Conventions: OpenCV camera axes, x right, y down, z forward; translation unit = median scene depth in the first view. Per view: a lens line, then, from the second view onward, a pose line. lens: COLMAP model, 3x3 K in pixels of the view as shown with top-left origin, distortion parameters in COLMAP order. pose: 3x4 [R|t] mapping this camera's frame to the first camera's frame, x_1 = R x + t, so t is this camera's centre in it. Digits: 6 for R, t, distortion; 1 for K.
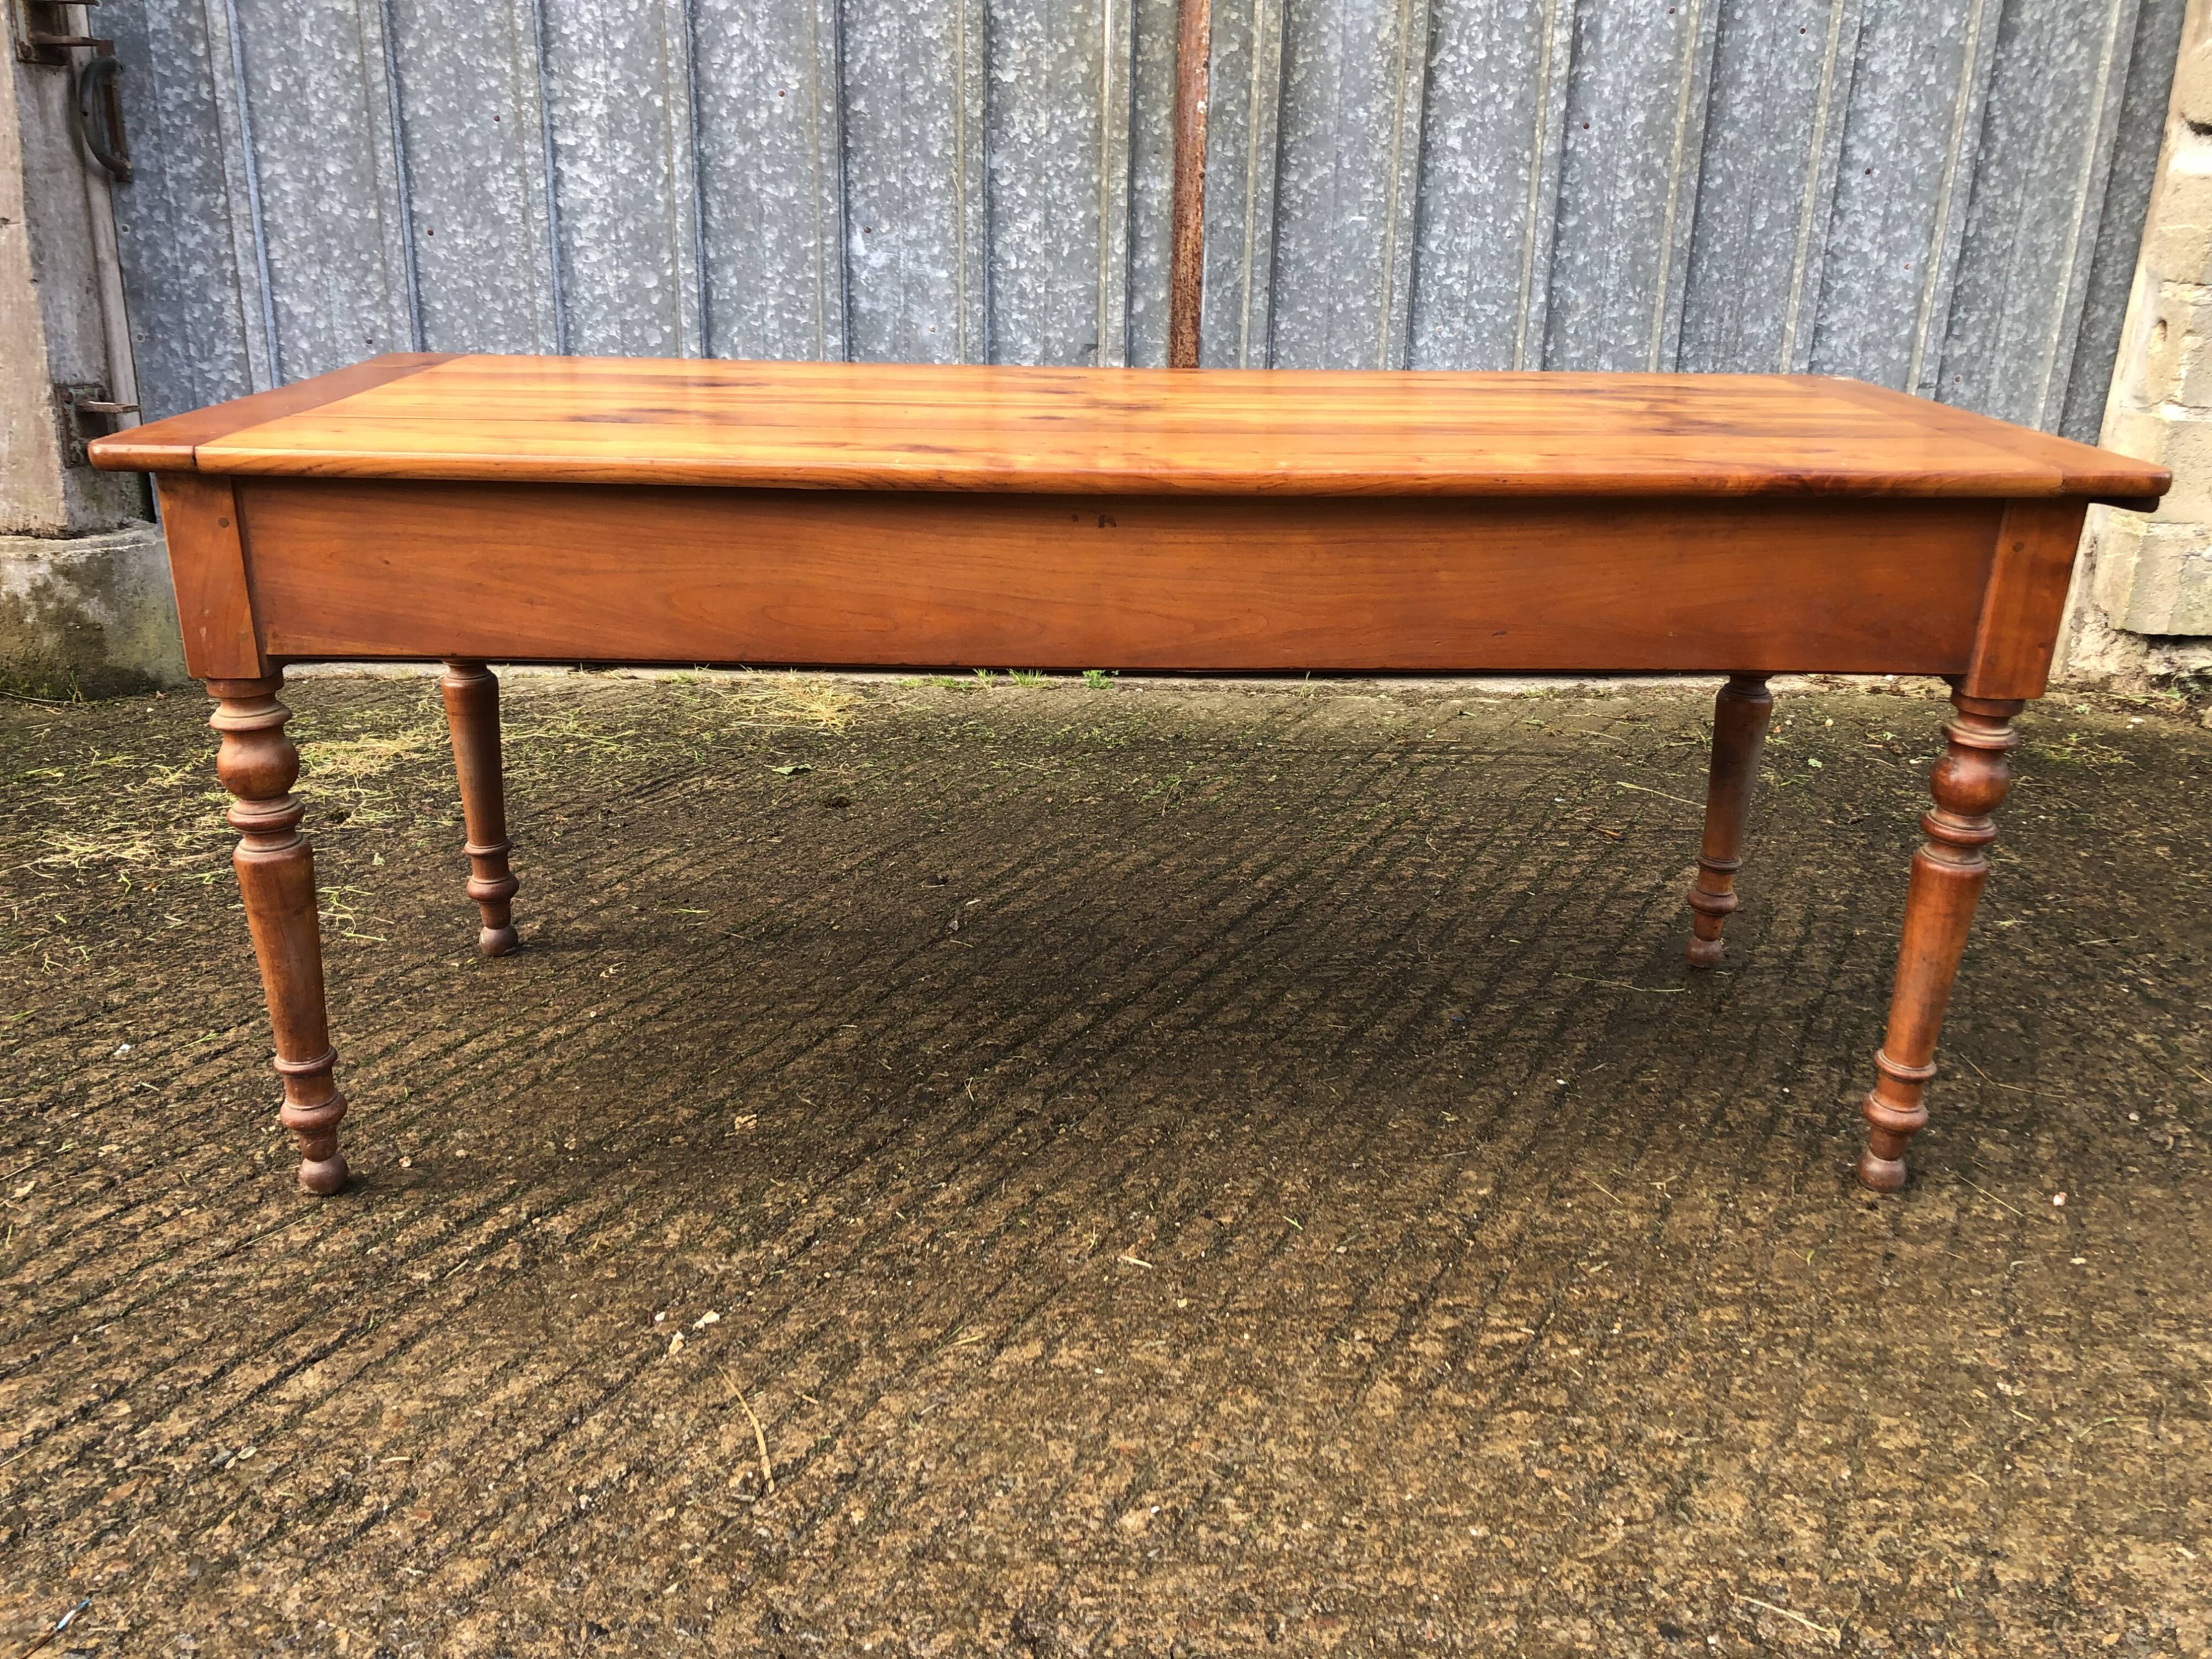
lens RADIAL K [[1810.4, 0, 1092.9], [0, 1810.4, 805.1], [0, 0, 1]] dist [0.017727, -0.001965]
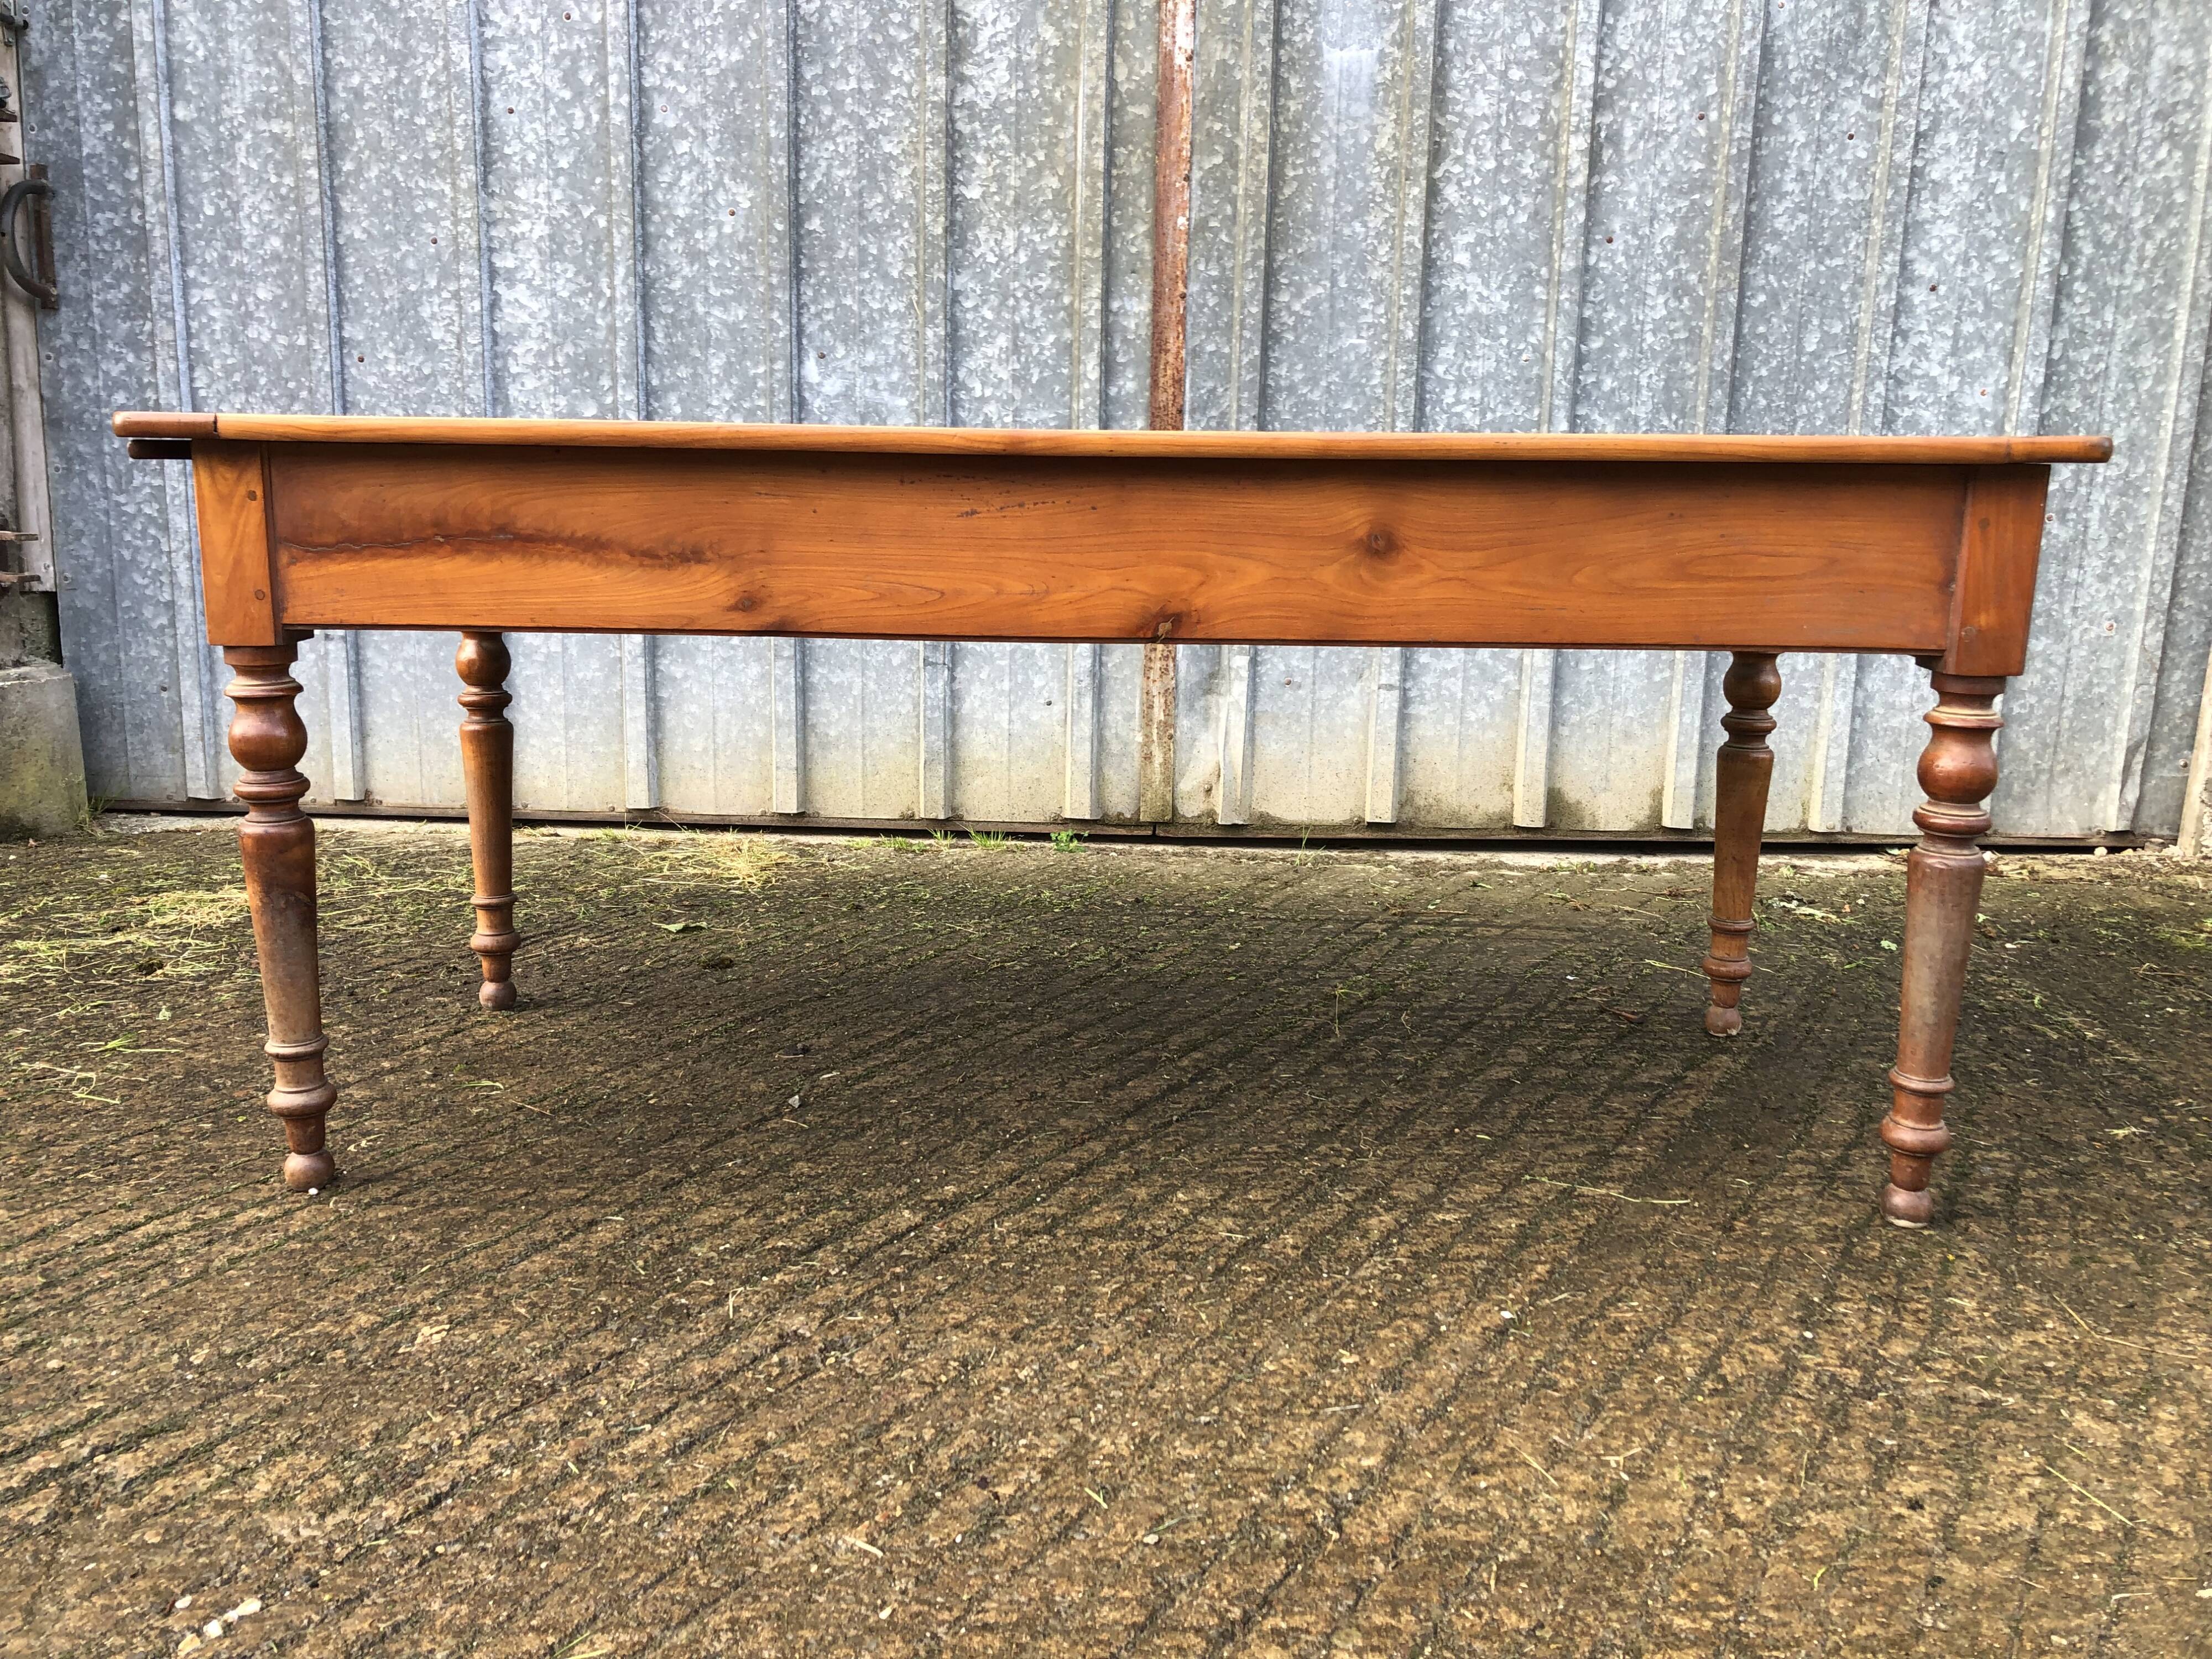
lens RADIAL K [[1810.4, 0, 1091.3], [0, 1810.4, 800.1], [0, 0, 1]] dist [0.017727, -0.001965]
pose [[0.997537, 0.011370, -0.069217, 0.081098], [-0.020090, 0.991747, -0.126623, 0.023135], [0.067206, 0.127702, 0.989533, 0.124422]]
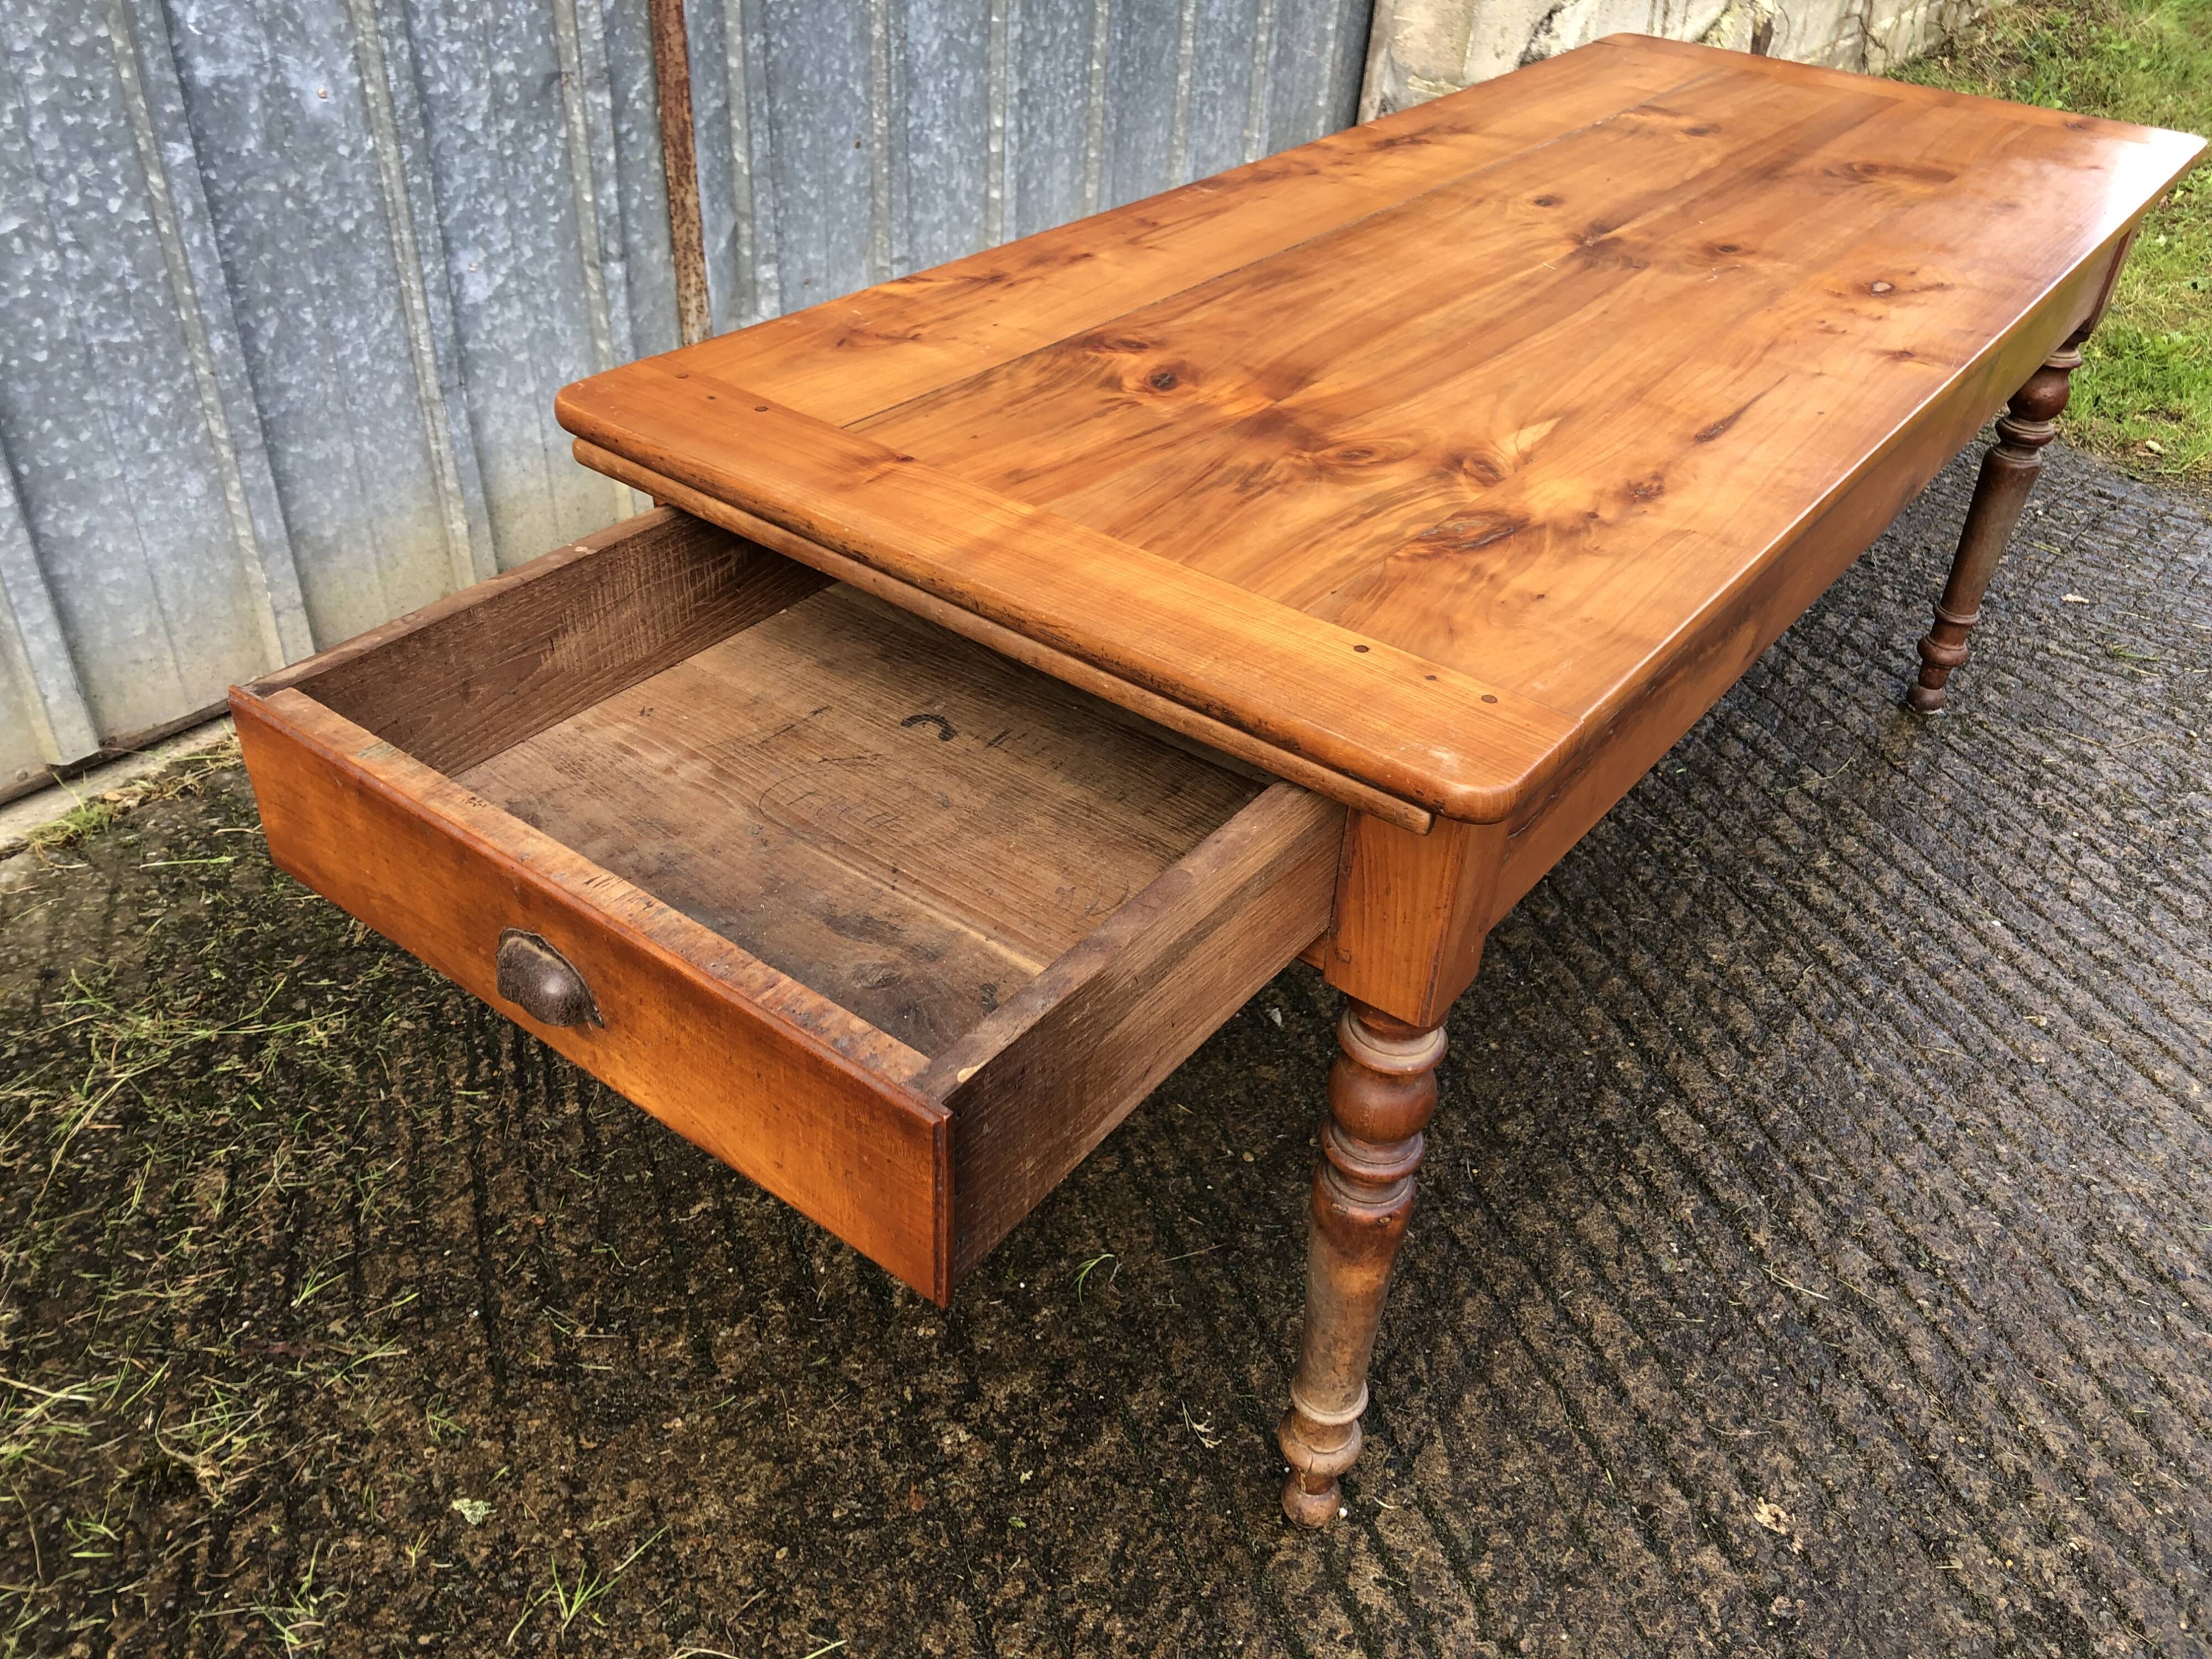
lens RADIAL K [[1810.4, 0, 1102.4], [0, 1810.4, 799.7], [0, 0, 1]] dist [0.017727, -0.001965]
pose [[0.640289, -0.424340, 0.640285, -0.405936], [0.208607, 0.898292, 0.386722, -0.241370], [-0.739265, -0.114046, 0.663687, 0.426759]]
